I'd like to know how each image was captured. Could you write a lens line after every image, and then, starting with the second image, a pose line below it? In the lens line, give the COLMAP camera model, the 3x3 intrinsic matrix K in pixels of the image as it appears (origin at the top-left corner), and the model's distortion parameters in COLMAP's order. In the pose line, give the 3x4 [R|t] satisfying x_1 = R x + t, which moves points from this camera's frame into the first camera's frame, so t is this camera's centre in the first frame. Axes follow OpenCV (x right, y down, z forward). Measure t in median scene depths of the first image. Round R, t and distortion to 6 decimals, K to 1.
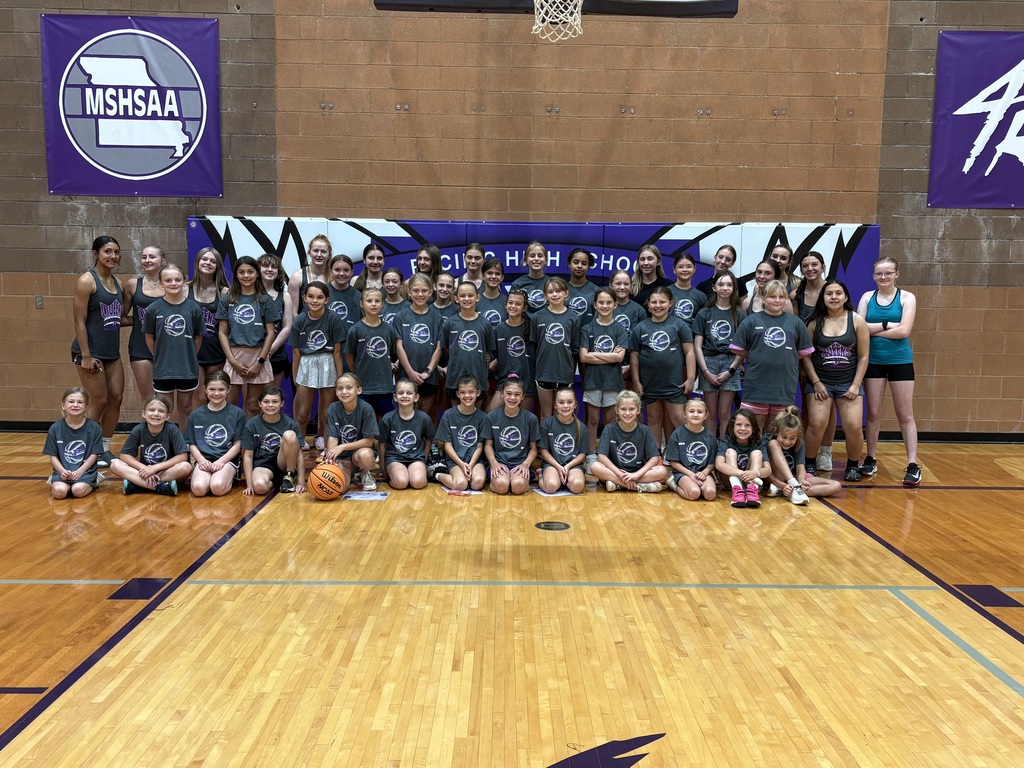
lens RADIAL K [[946.1, 0, 516.4], [0, 946.1, 379.6], [0, 0, 1]] dist [0.026240, 0.000000]
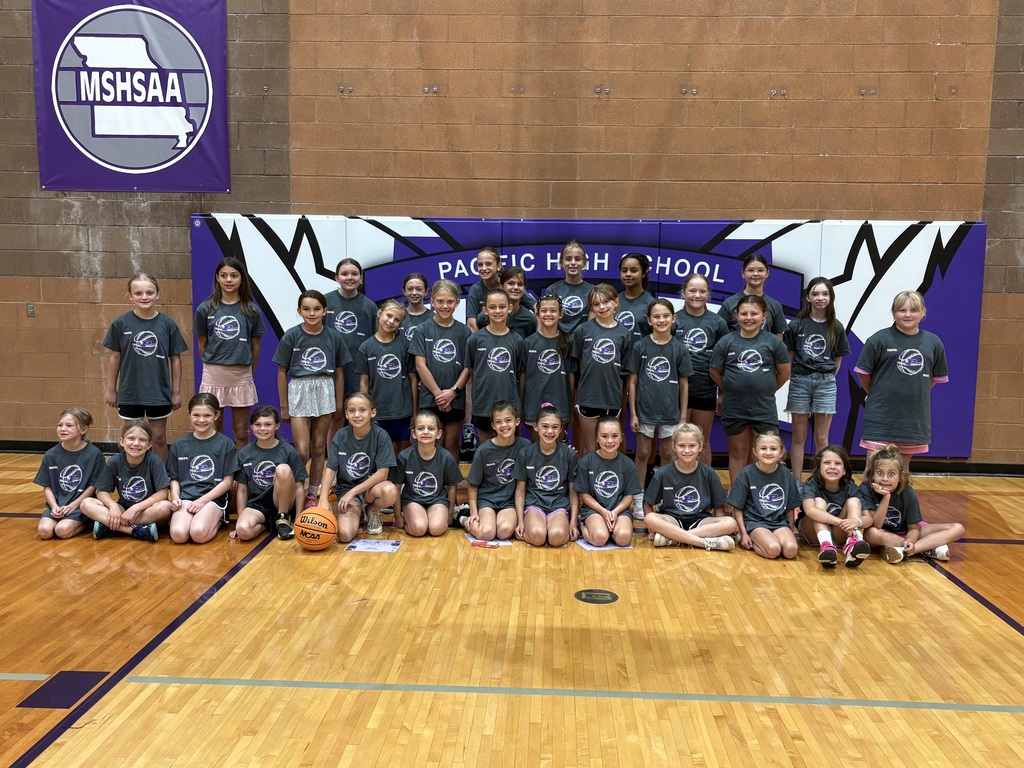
lens RADIAL K [[946.1, 0, 510.8], [0, 946.1, 380.2], [0, 0, 1]] dist [0.026240, 0.000000]
pose [[0.998304, 0.008417, -0.057605, 0.007792], [-0.008287, 0.999963, 0.002499, -0.022745], [0.057624, -0.002017, 0.998336, 0.139719]]
